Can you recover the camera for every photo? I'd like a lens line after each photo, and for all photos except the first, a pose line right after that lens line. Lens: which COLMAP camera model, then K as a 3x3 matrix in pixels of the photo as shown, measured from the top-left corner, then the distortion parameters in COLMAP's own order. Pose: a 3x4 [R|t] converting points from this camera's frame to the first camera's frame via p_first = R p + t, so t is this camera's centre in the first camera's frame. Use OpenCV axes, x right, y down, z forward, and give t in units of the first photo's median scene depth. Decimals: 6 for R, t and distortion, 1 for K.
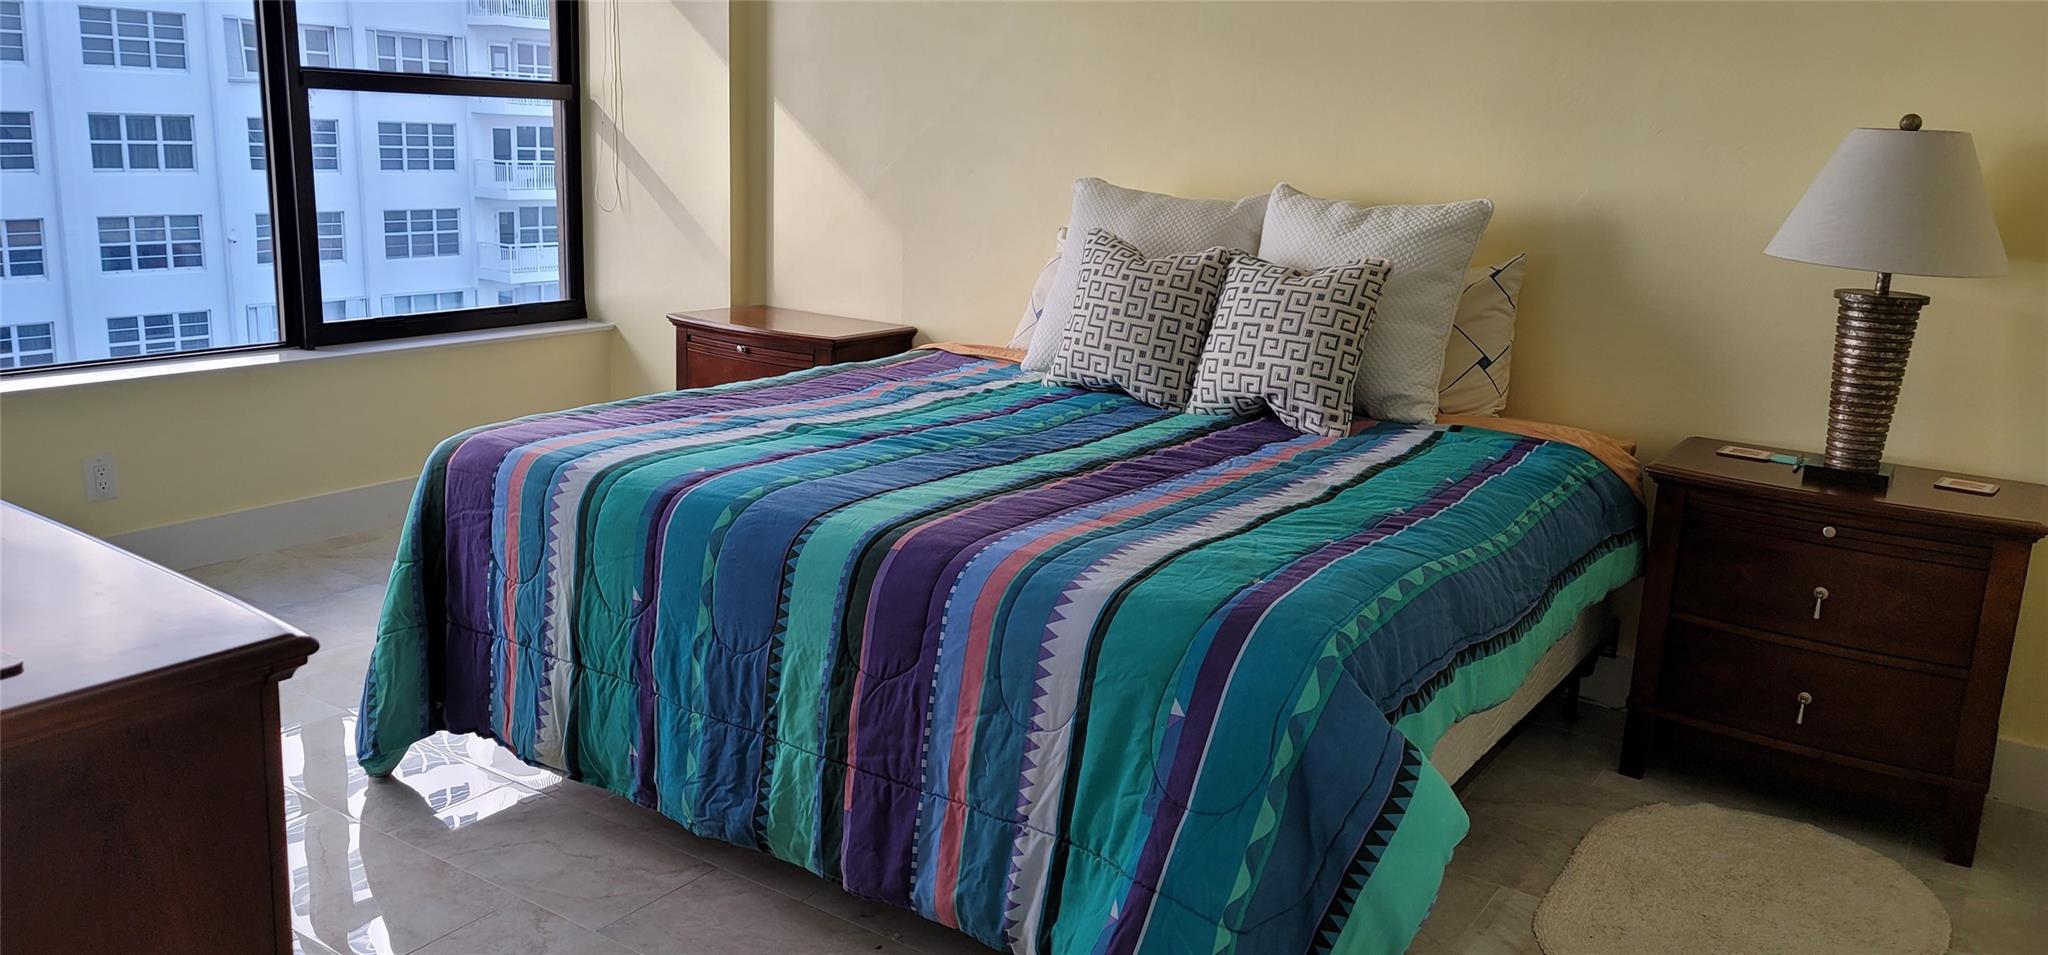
lens RADIAL K [[1499.7, 0, 1029.7], [0, 1499.7, 454.8], [0, 0, 1]] dist [0.072734, -0.107938]
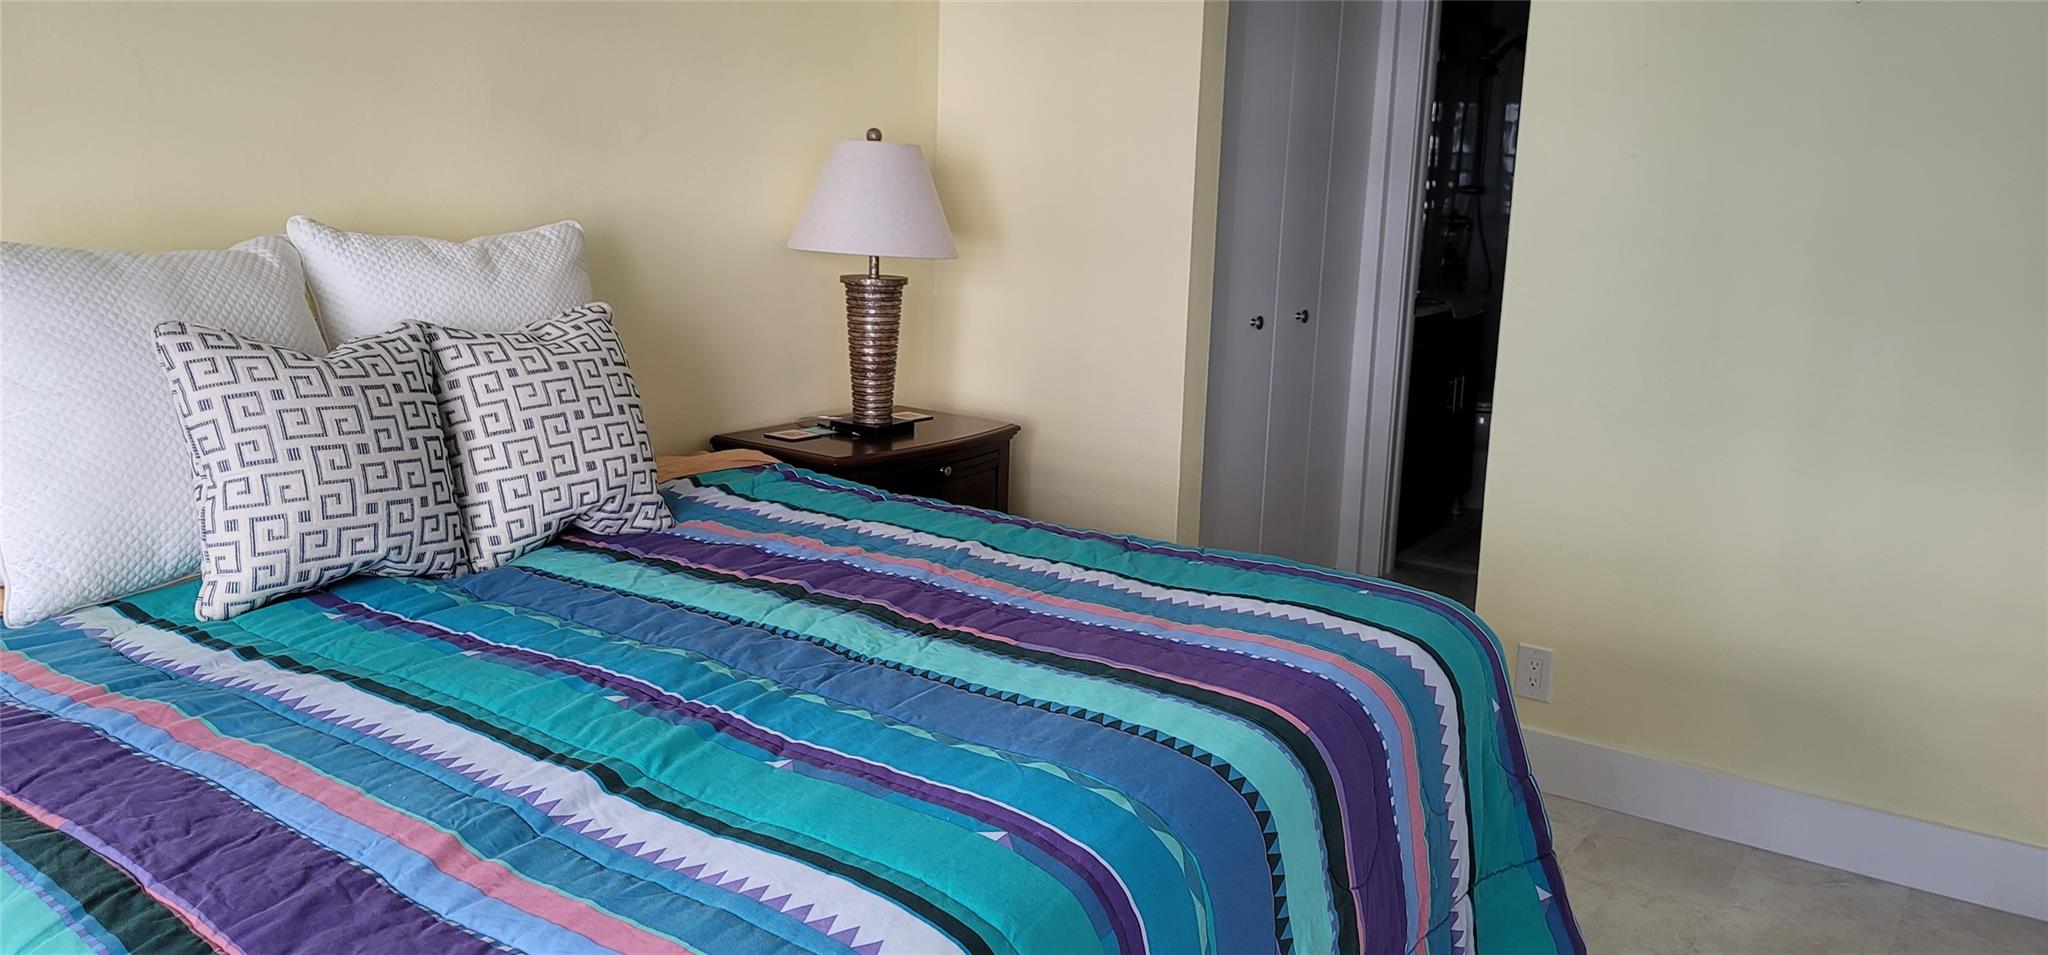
lens RADIAL K [[1499.7, 0, 1029.7], [0, 1499.7, 454.8], [0, 0, 1]] dist [0.072734, -0.107938]
pose [[0.013891, -0.229558, 0.973196, -0.566222], [0.183132, 0.957411, 0.223221, -0.190995], [-0.982990, 0.175123, 0.055339, 0.744720]]
